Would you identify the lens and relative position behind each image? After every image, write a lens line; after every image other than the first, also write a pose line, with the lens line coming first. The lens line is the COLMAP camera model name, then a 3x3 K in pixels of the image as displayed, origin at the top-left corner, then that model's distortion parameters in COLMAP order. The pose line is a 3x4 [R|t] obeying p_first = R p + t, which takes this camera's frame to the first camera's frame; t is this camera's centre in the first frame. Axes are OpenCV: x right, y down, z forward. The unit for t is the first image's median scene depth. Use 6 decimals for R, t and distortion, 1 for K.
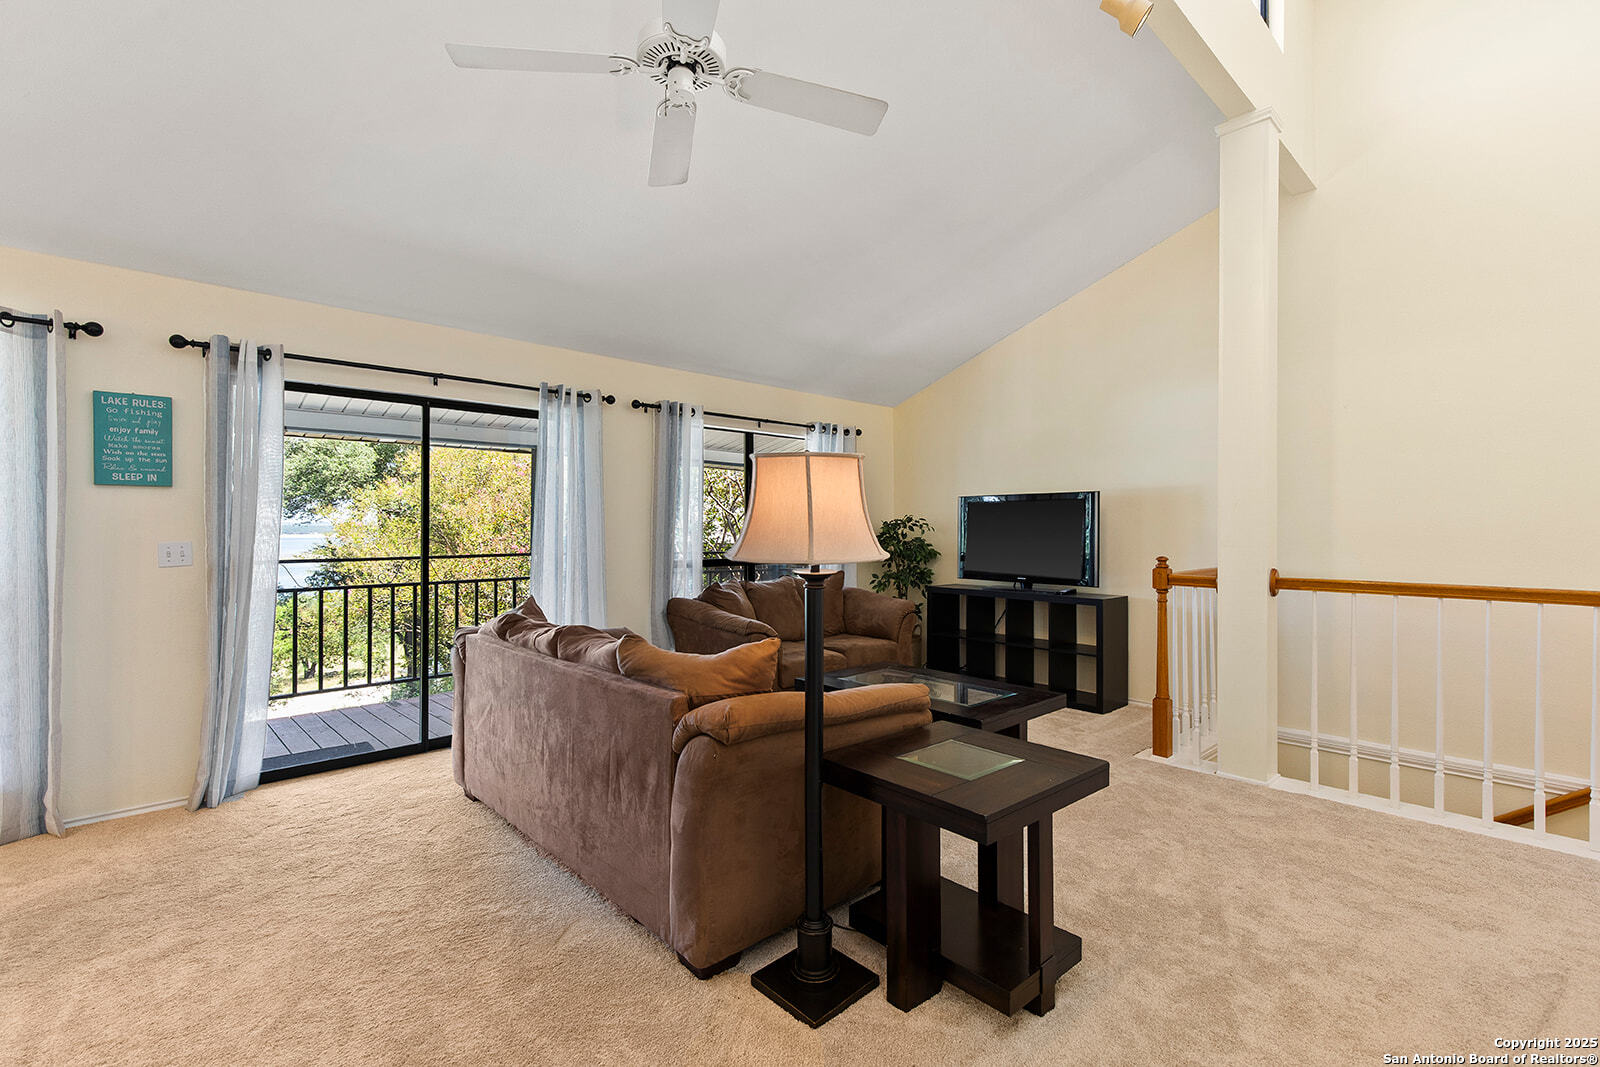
lens RADIAL K [[721.3, 0, 800.5], [0, 721.3, 527.0], [0, 0, 1]] dist [0.008357, -0.002972]
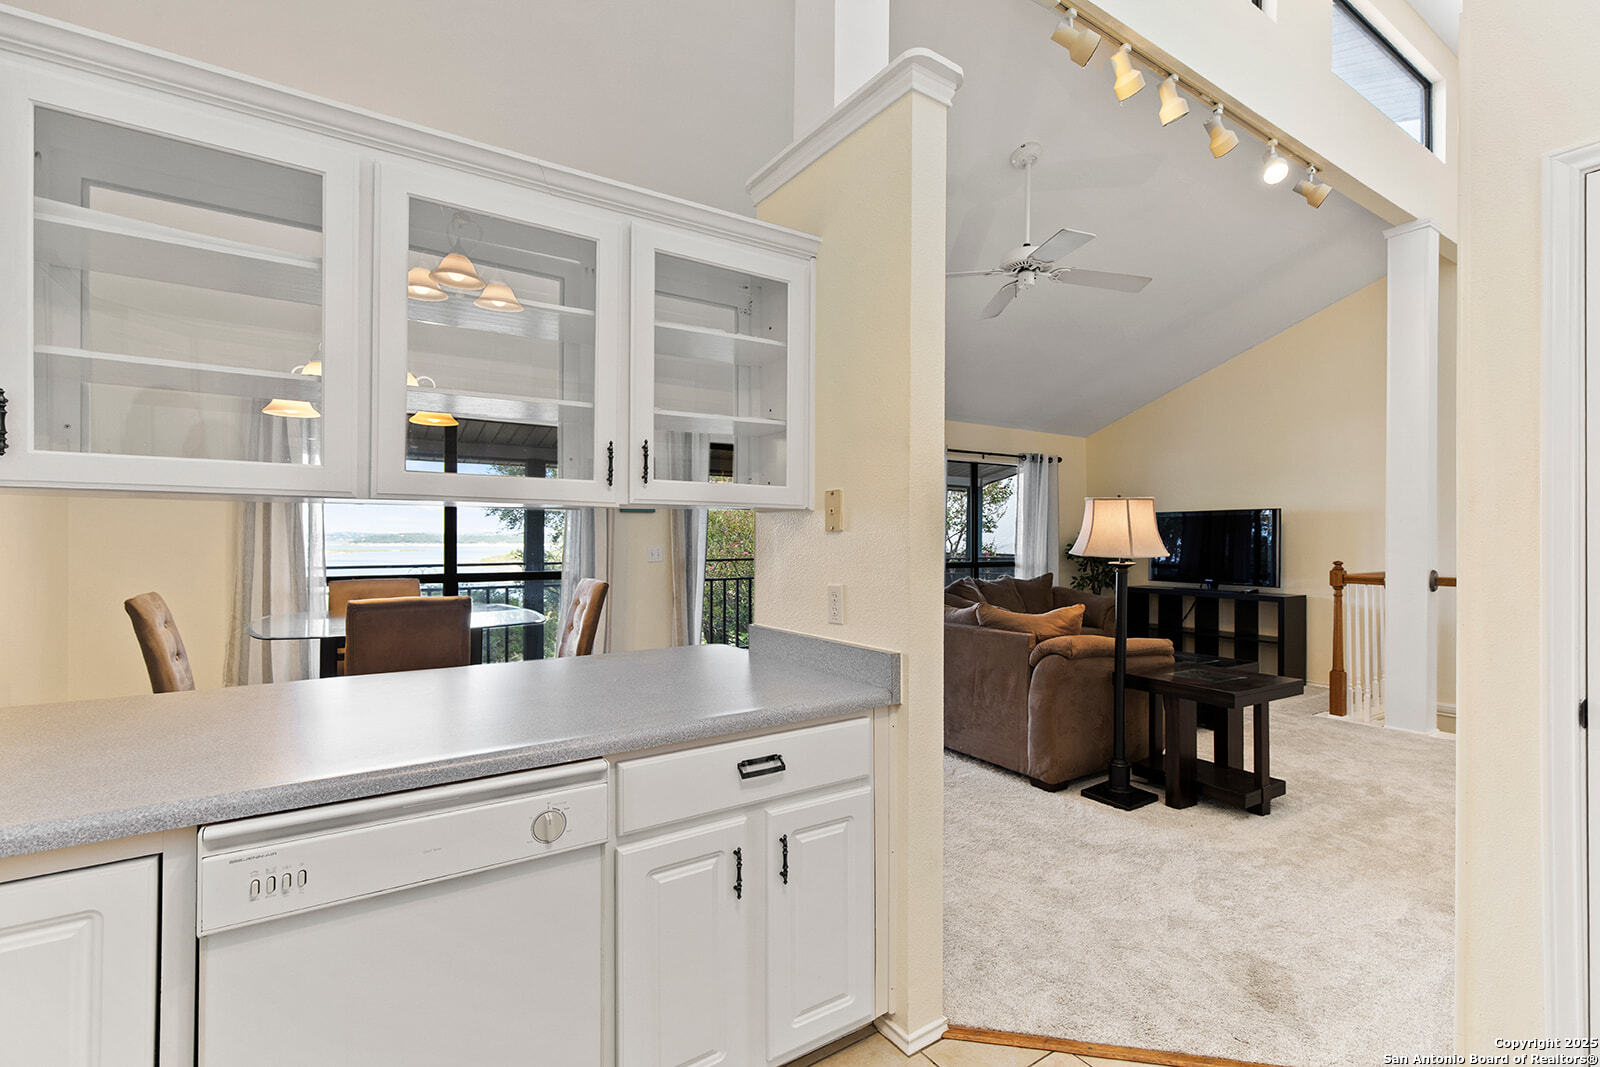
lens RADIAL K [[721.3, 0, 804.4], [0, 721.3, 536.3], [0, 0, 1]] dist [0.008357, -0.002972]
pose [[0.985619, 0.001413, -0.168980, -0.229381], [-0.001543, 0.999999, -0.000642, -0.001269], [0.168979, 0.000893, 0.985619, -0.452713]]
